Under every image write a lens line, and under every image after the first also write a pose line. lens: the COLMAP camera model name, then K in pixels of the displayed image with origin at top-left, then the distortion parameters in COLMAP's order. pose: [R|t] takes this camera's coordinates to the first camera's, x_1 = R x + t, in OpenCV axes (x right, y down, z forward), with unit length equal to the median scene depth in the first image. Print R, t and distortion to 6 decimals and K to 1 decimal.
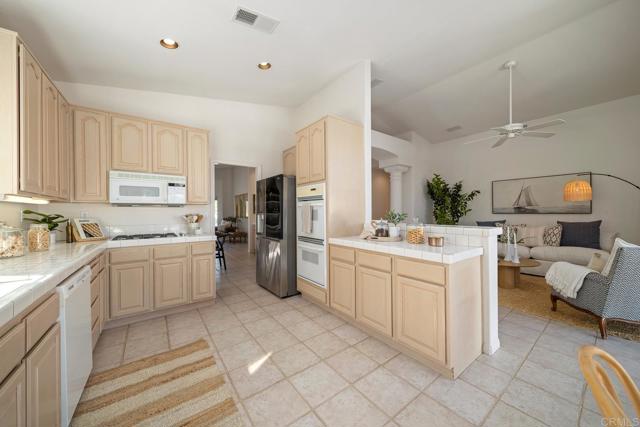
lens RADIAL K [[226.0, 0, 323.4], [0, 226.0, 212.6], [0, 0, 1]] dist [0.000572, -0.000087]
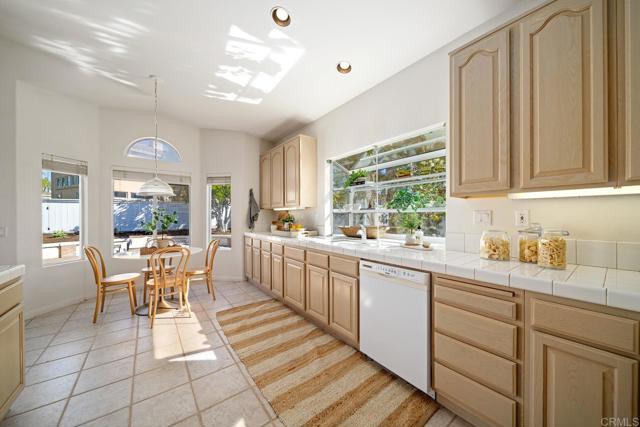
lens RADIAL K [[226.0, 0, 323.4], [0, 226.0, 212.6], [0, 0, 1]] dist [0.000572, -0.000087]
pose [[-0.999919, 0.005853, -0.011295, -0.441406], [0.006007, 0.999888, -0.013687, 0.003409], [0.011213, -0.013754, -0.999843, 1.319258]]
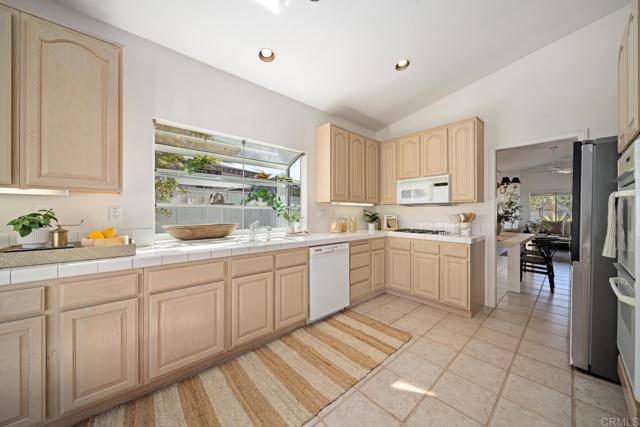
lens RADIAL K [[226.0, 0, 323.4], [0, 226.0, 212.6], [0, 0, 1]] dist [0.000572, -0.000087]
pose [[0.088464, 0.007118, -0.996054, 0.414018], [-0.005836, 0.999961, 0.006627, 0.002576], [0.996062, 0.005227, 0.088502, 0.466520]]
